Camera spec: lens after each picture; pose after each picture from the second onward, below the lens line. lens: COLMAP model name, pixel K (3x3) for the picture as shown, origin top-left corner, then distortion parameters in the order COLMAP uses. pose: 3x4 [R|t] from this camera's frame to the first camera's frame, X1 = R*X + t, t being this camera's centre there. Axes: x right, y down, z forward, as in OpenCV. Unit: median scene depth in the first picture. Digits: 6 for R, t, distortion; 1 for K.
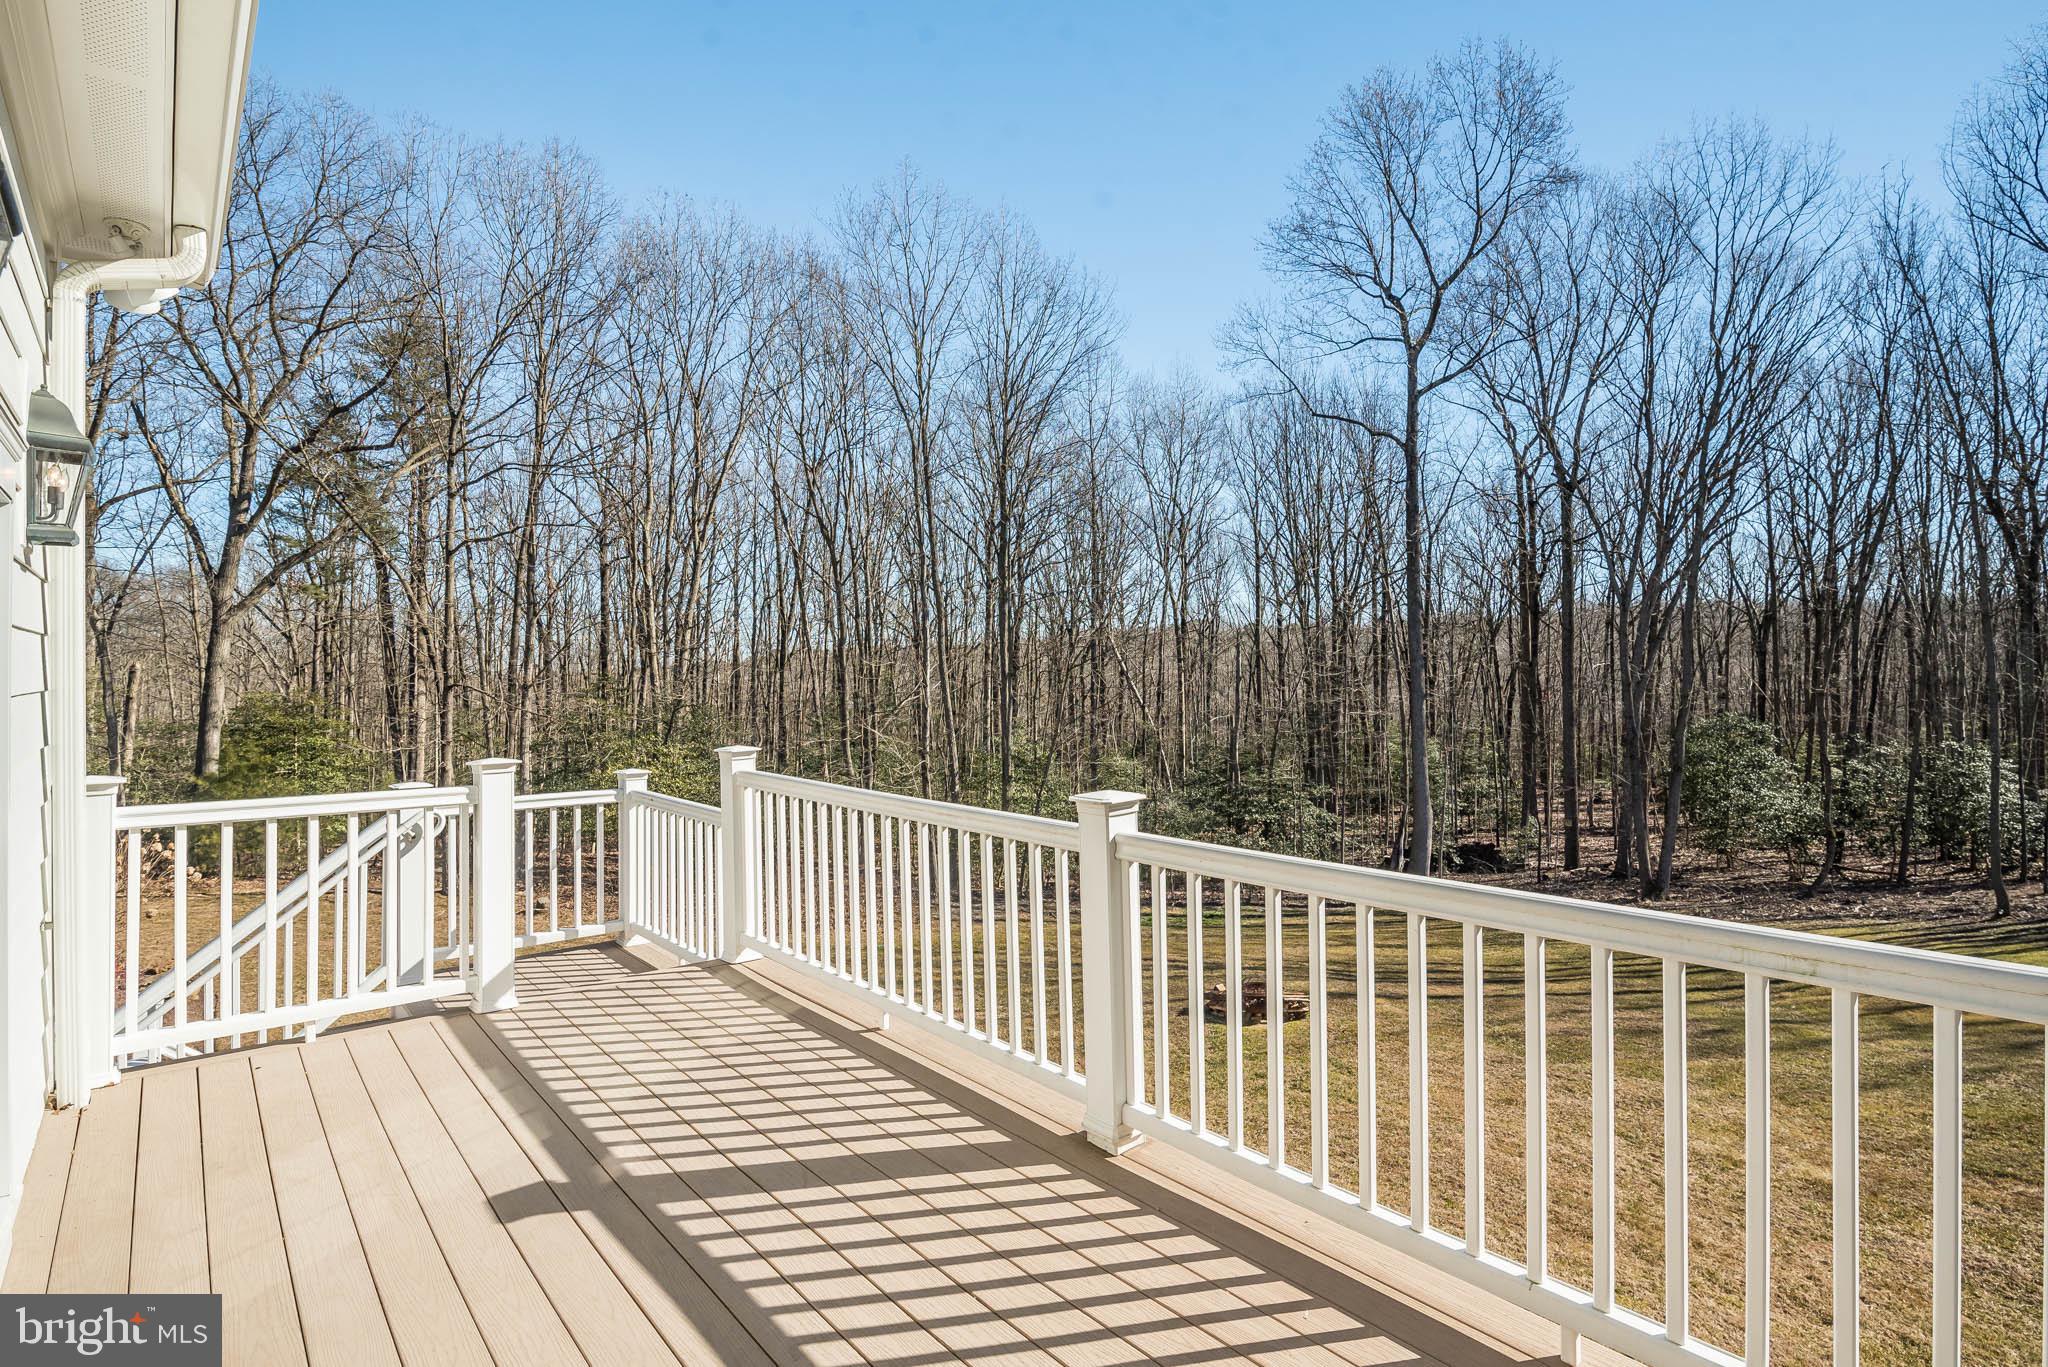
lens RADIAL K [[990.7, 0, 1027.6], [0, 990.7, 678.7], [0, 0, 1]] dist [-0.000806, -0.006132]
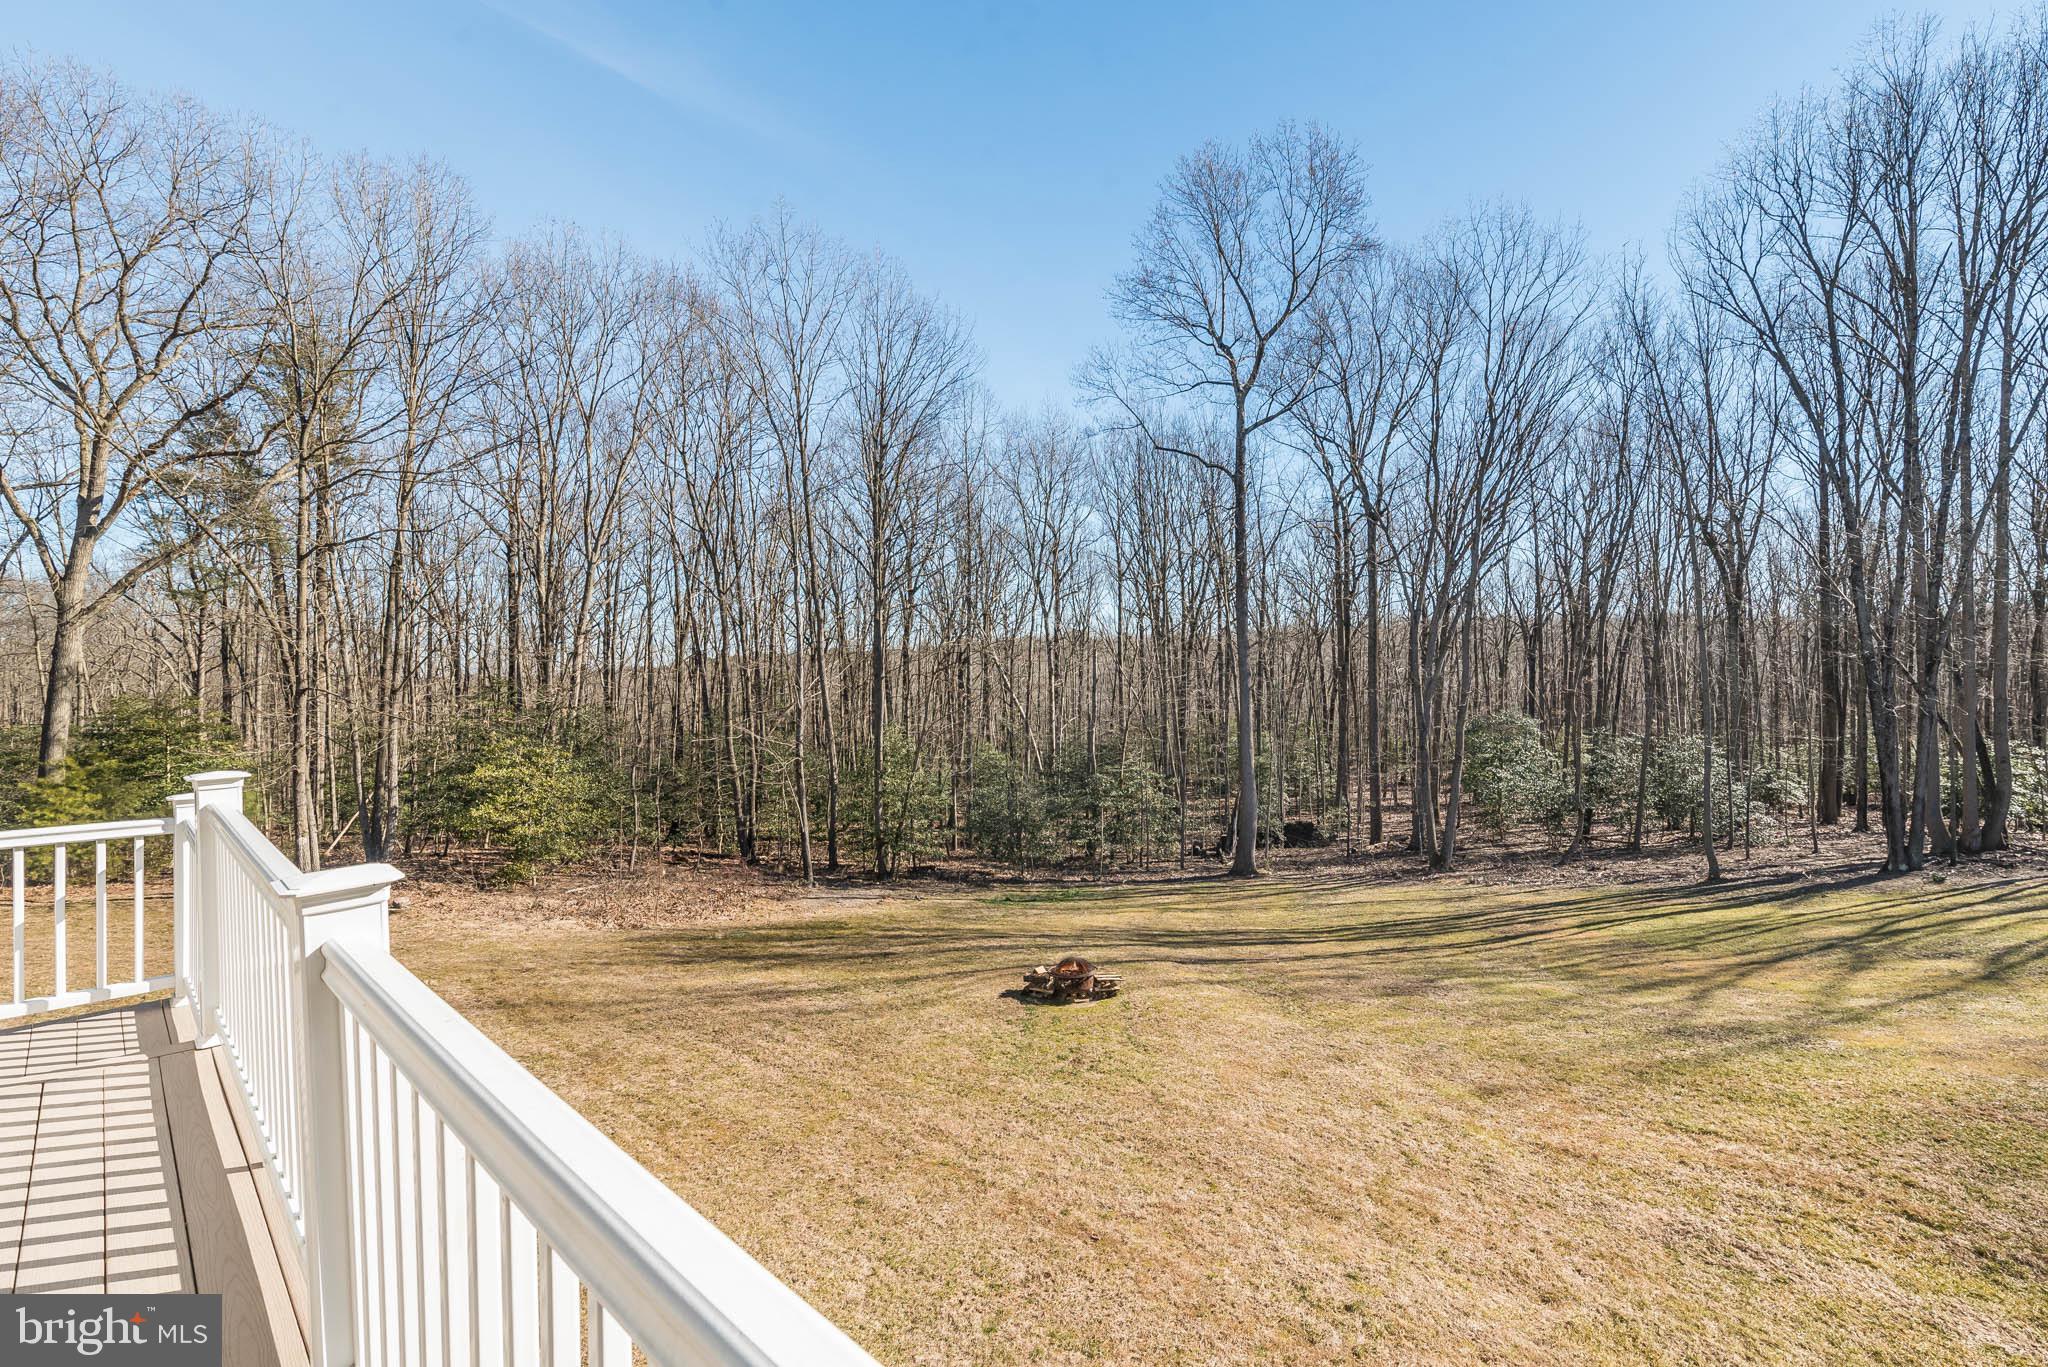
lens RADIAL K [[867.9, 0, 1024.0], [0, 867.9, 683.5], [0, 0, 1]] dist [-0.000597, -0.000372]
pose [[0.994361, -0.002227, 0.106029, 0.033360], [0.001892, 0.999993, 0.003259, -0.000430], [-0.106035, -0.003040, 0.994358, 0.029076]]
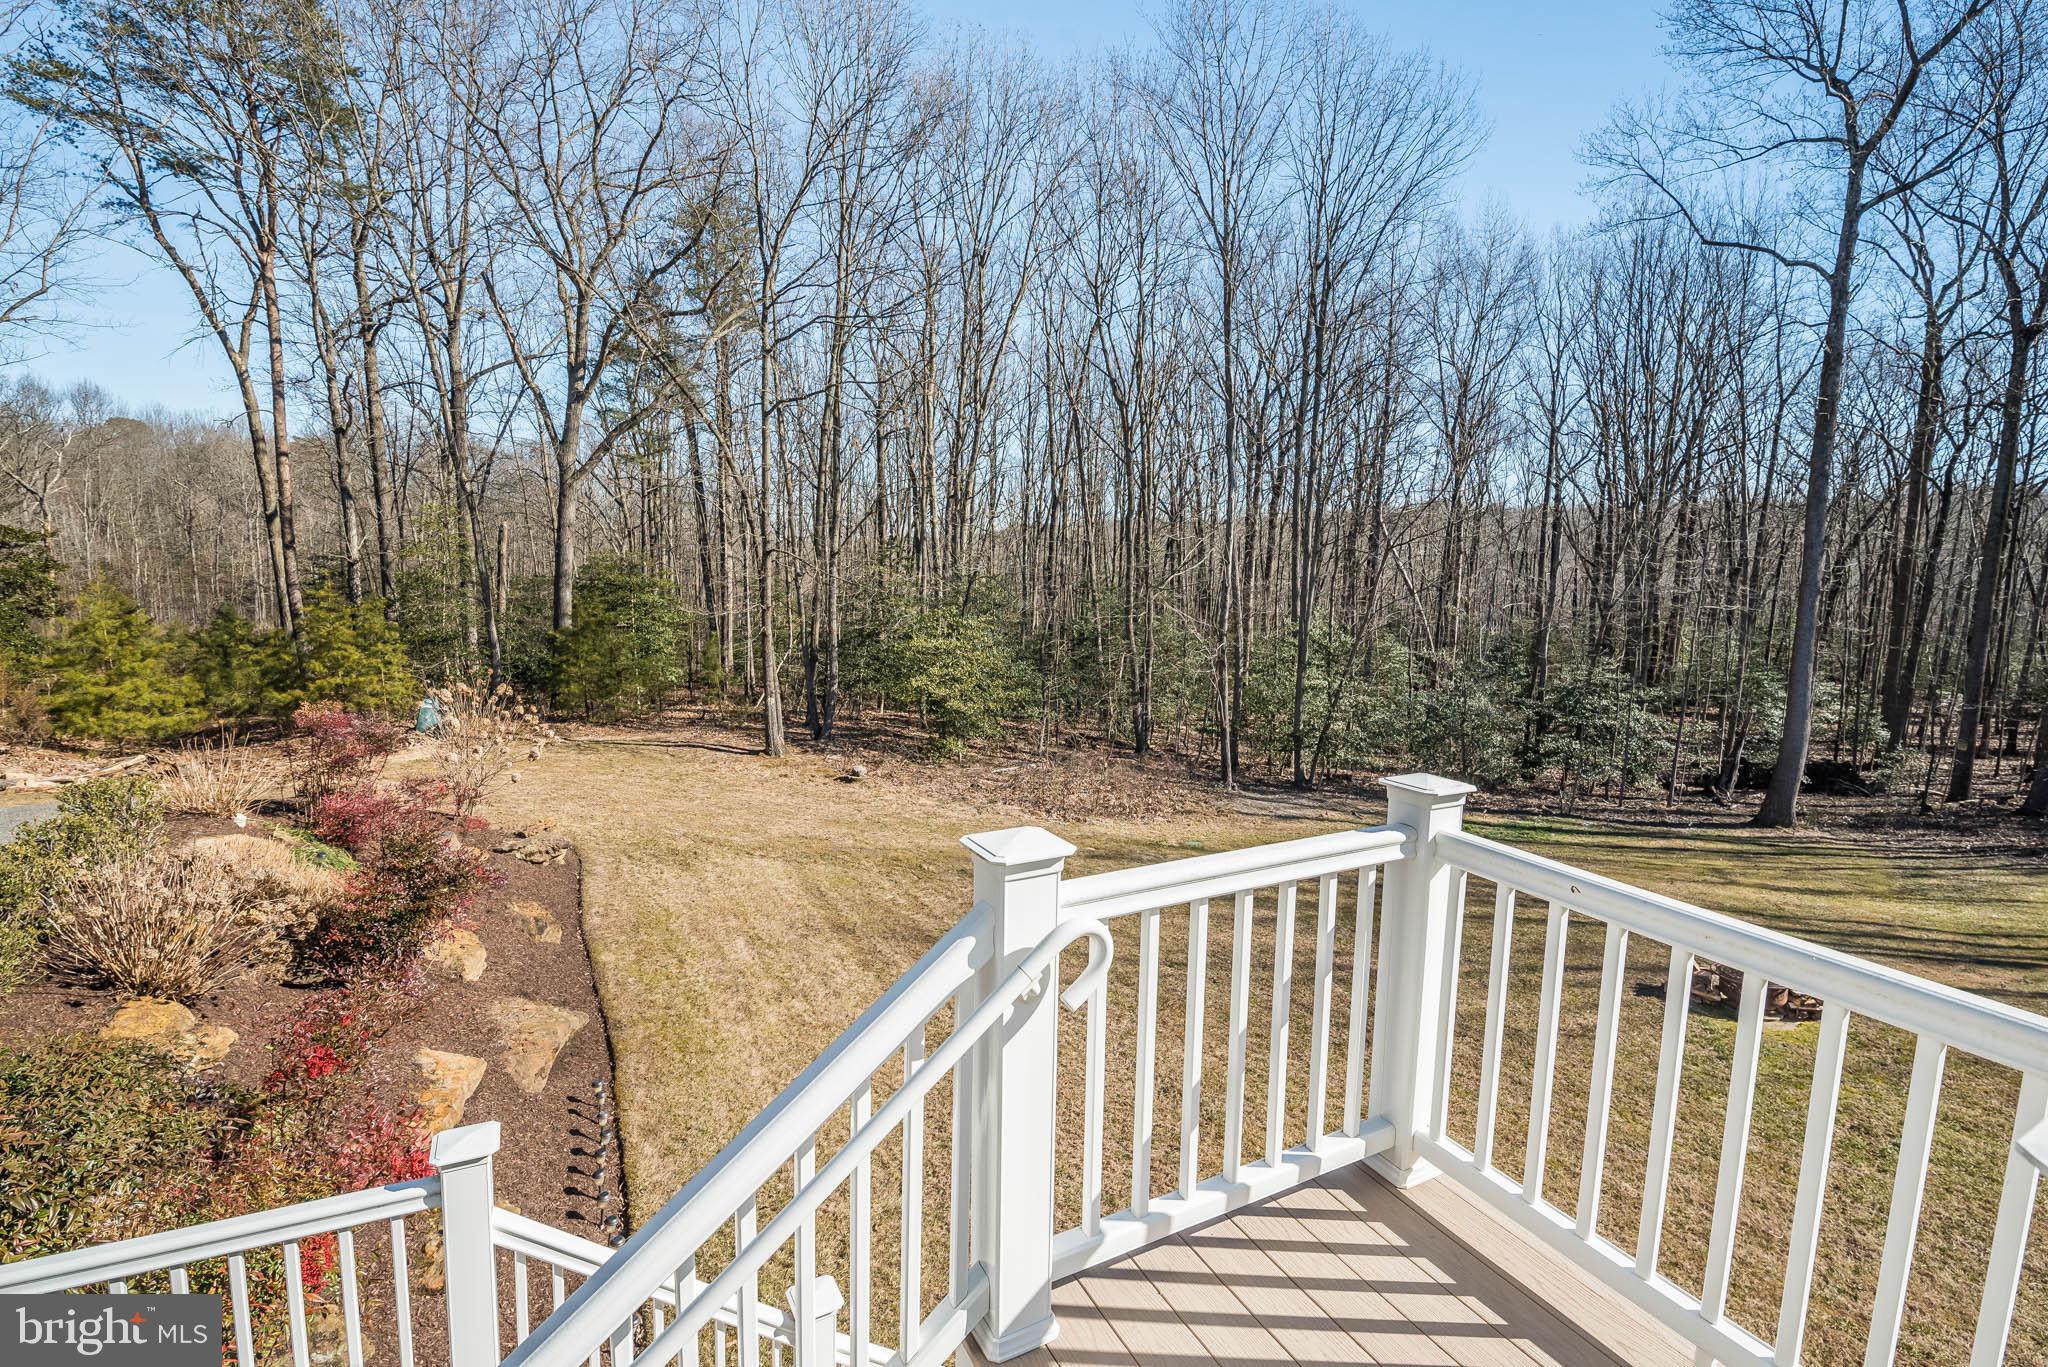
lens RADIAL K [[916.6, 0, 1026.6], [0, 916.6, 693.7], [0, 0, 1]] dist [-0.011174, -0.000194]
pose [[0.974141, 0.057904, -0.218395, -0.076275], [-0.023902, 0.987589, 0.155230, -0.000273], [0.224673, -0.145996, 0.963435, 0.093333]]
